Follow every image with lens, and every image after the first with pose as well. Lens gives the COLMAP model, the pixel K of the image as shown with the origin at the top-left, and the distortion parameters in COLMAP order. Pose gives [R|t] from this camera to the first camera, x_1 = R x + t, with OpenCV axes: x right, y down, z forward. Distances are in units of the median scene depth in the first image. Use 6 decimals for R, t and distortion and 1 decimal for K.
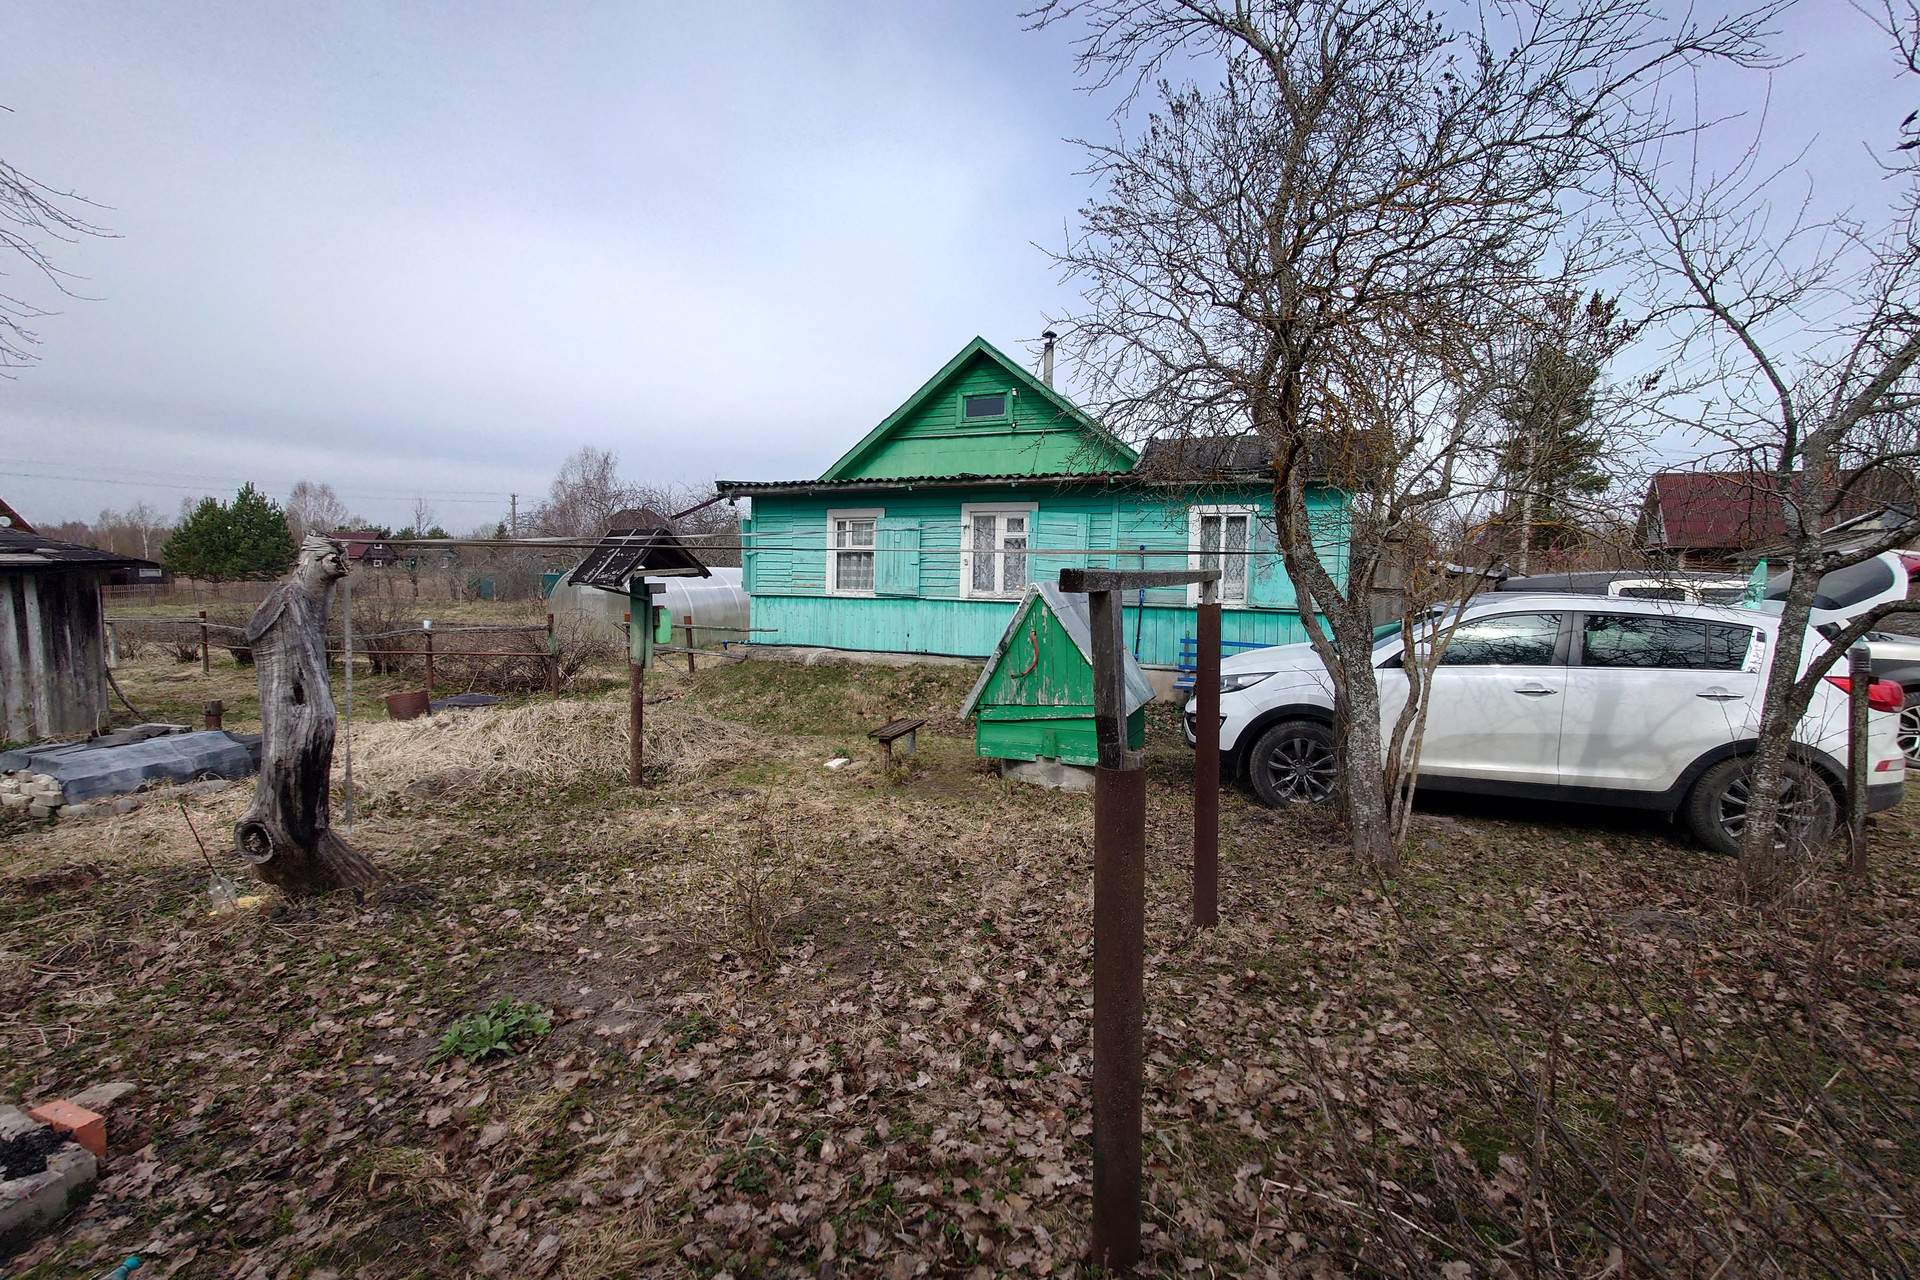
lens RADIAL K [[872.3, 0, 960.0], [0, 872.3, 640.0], [0, 0, 1]] dist [-0.000790, -0.000192]
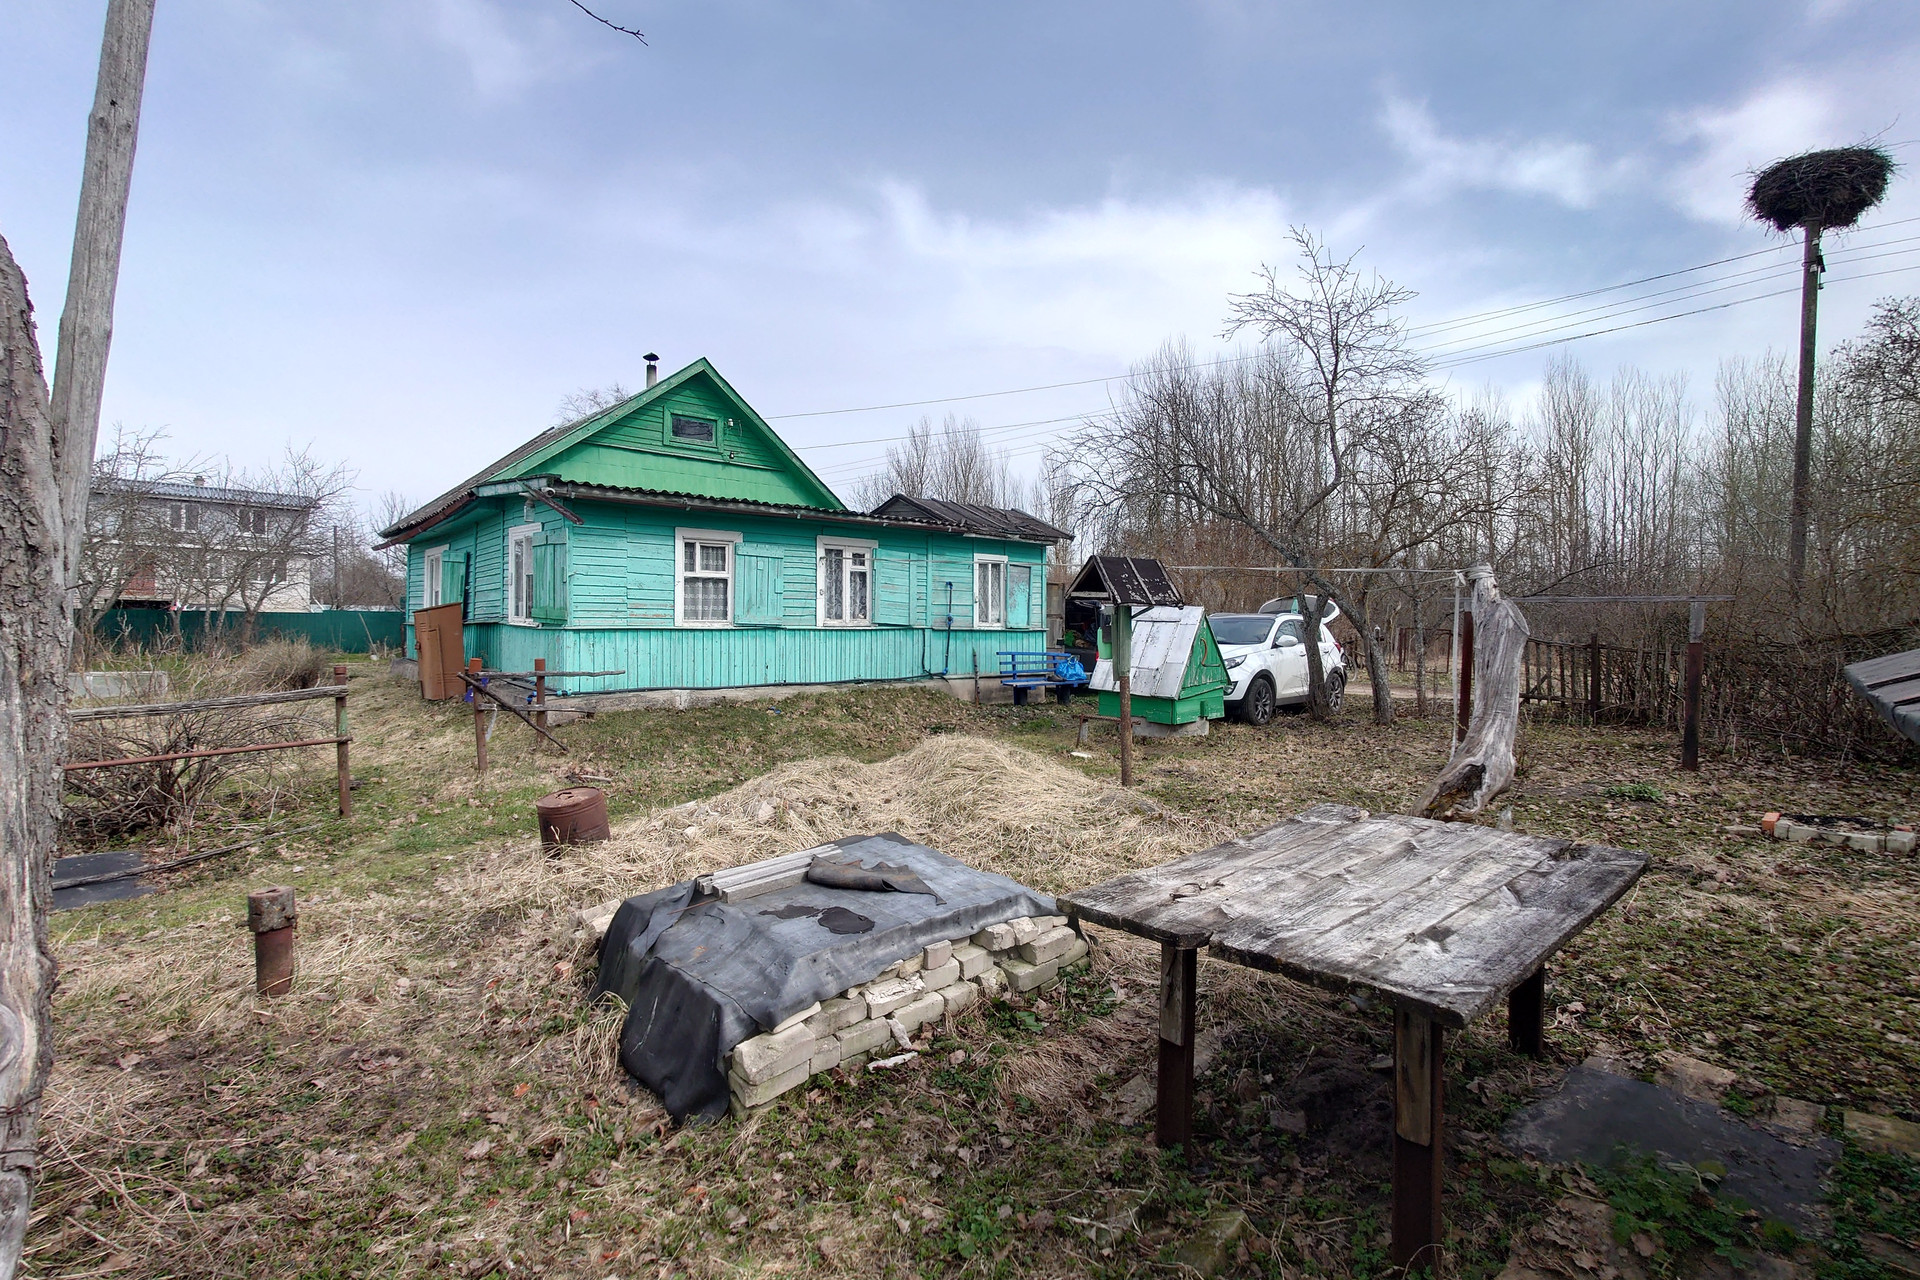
lens RADIAL K [[872.3, 0, 960.0], [0, 872.3, 640.0], [0, 0, 1]] dist [-0.000790, -0.000192]
pose [[0.409334, -0.028252, 0.911947, -0.860120], [0.070465, 0.997514, -0.000726, -0.019896], [-0.909660, 0.064558, 0.410307, 0.422535]]
